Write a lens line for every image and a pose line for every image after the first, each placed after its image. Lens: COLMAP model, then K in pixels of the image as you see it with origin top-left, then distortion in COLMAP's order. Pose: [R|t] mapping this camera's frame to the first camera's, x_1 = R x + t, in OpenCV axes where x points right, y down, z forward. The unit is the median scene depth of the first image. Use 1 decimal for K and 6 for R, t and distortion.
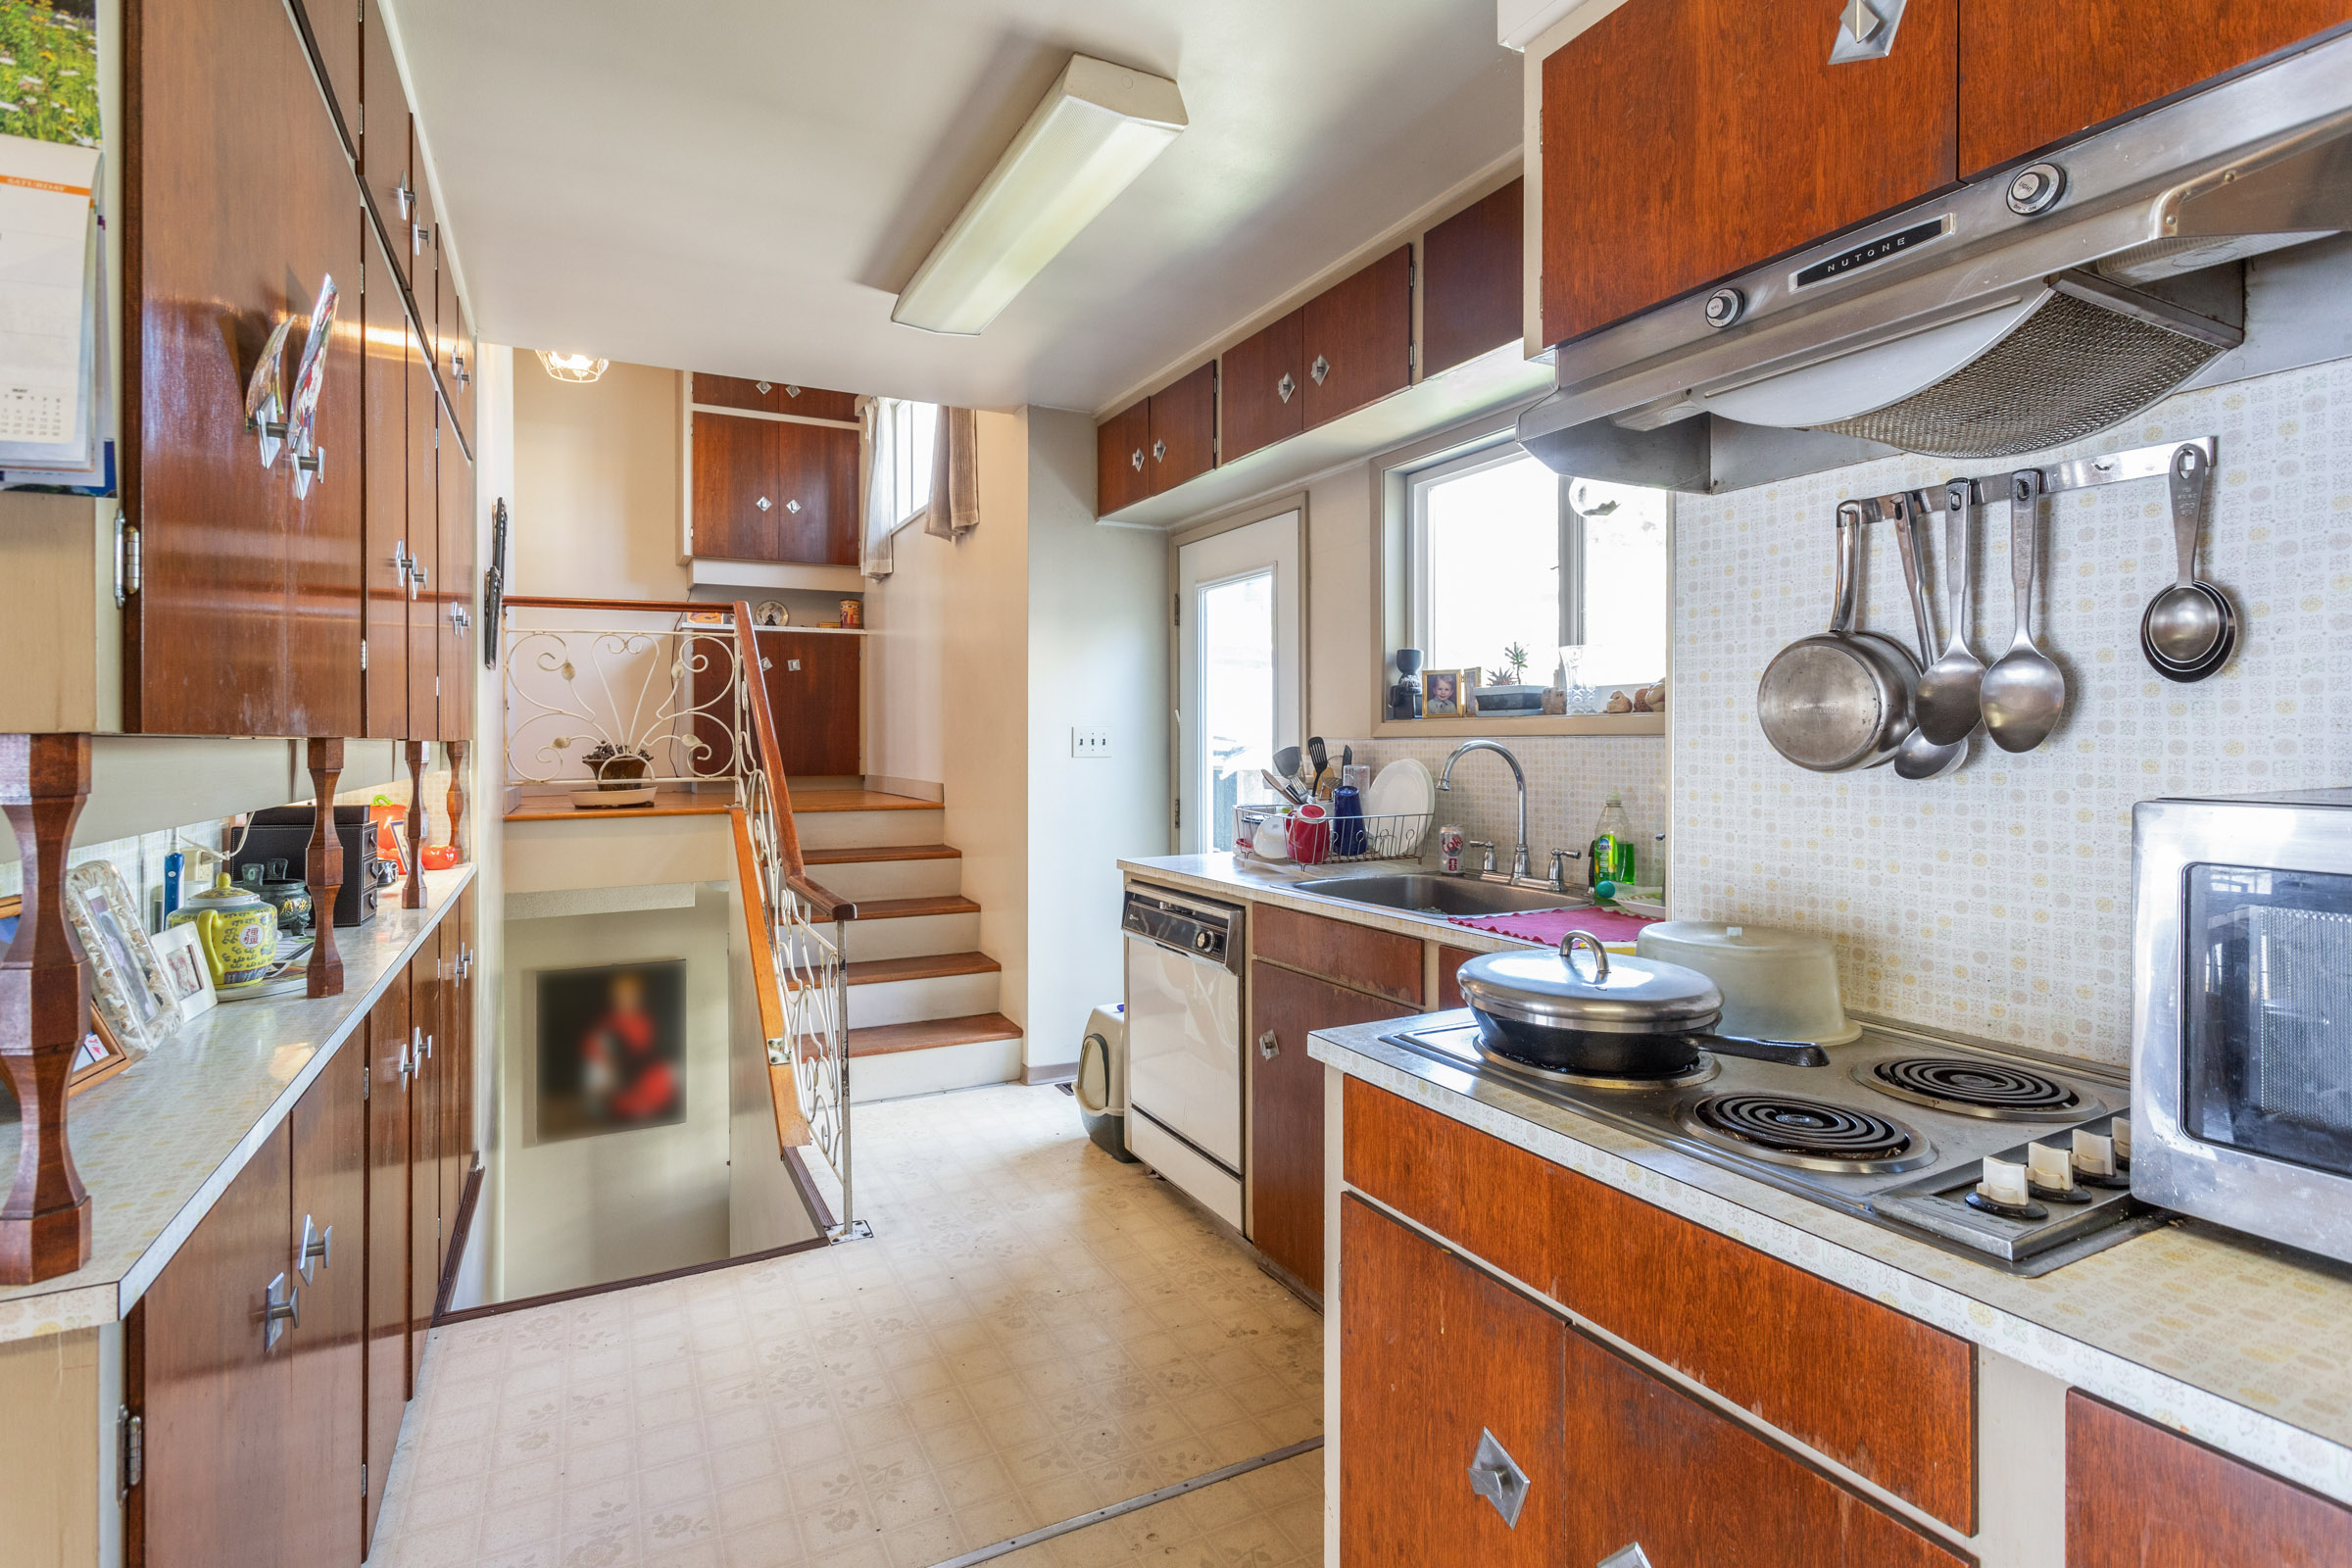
lens RADIAL K [[1130.2, 0, 1158.9], [0, 1130.2, 733.4], [0, 0, 1]] dist [-0.009024, 0.001423]
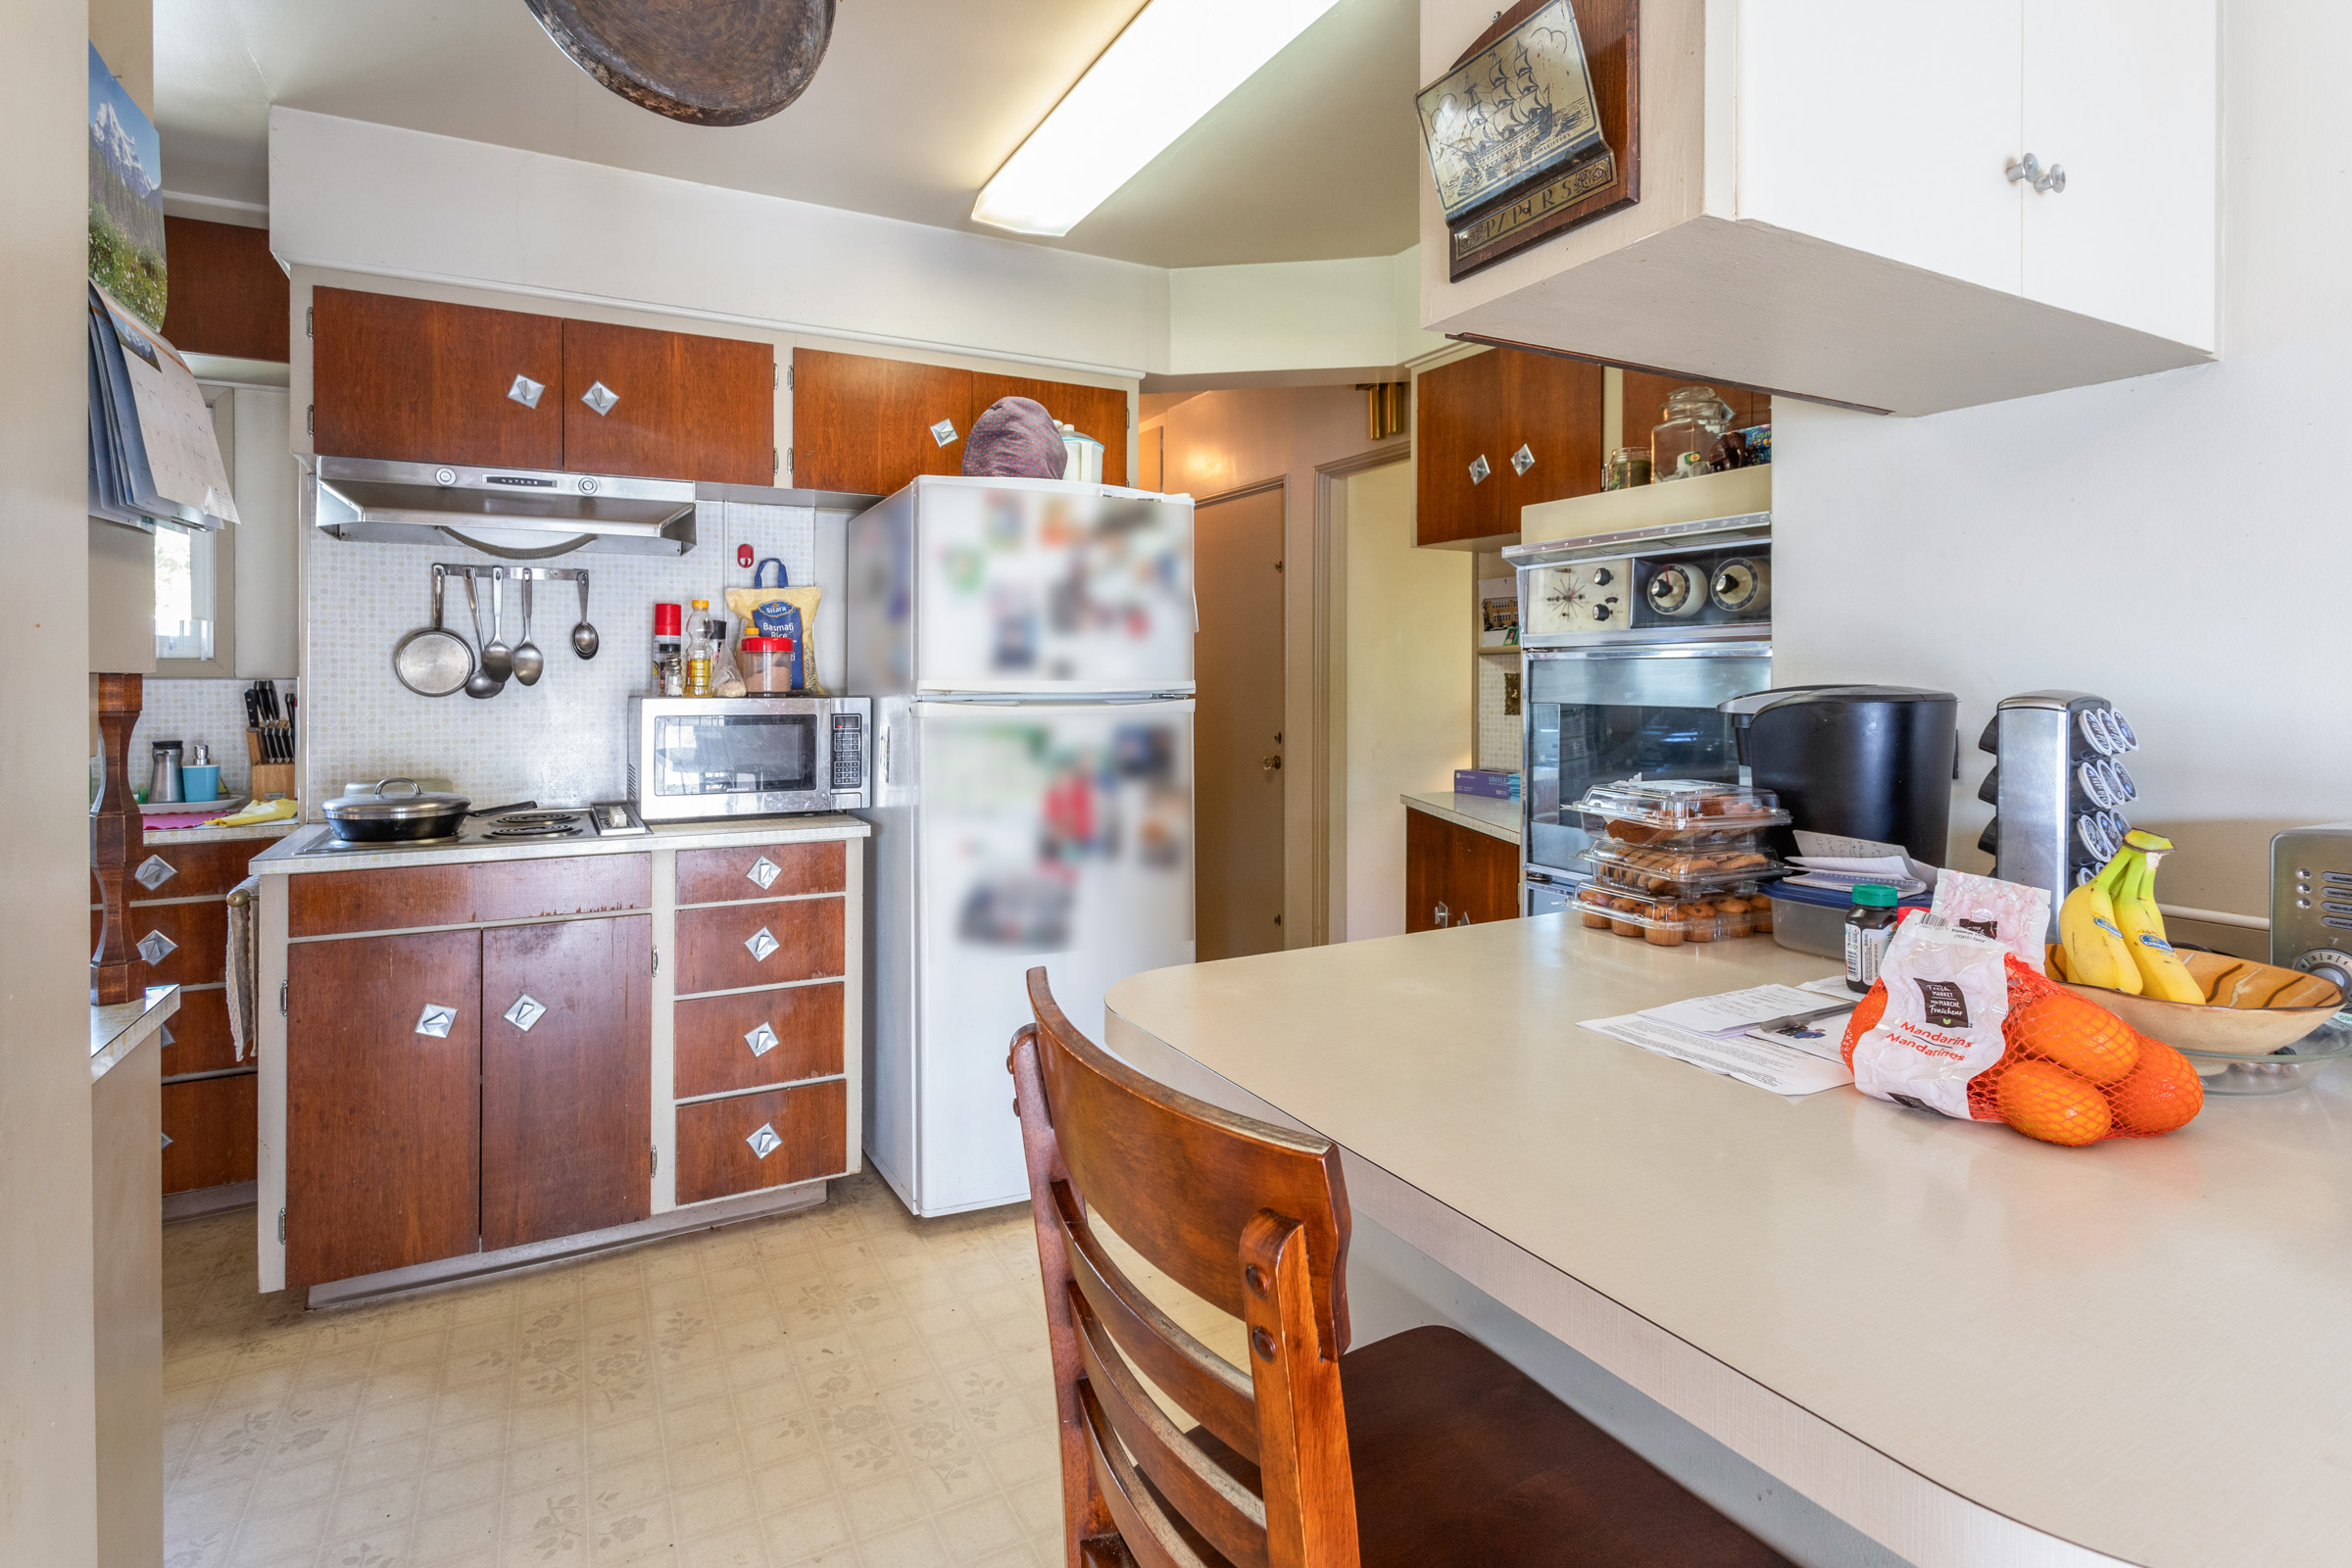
lens RADIAL K [[1130.2, 0, 1163.9], [0, 1130.2, 682.7], [0, 0, 1]] dist [-0.009024, 0.001423]
pose [[0.005803, 0.009120, 0.999942, -1.429589], [-0.002115, 0.999956, -0.009108, 0.024756], [-0.999981, -0.002062, 0.005822, -0.327712]]
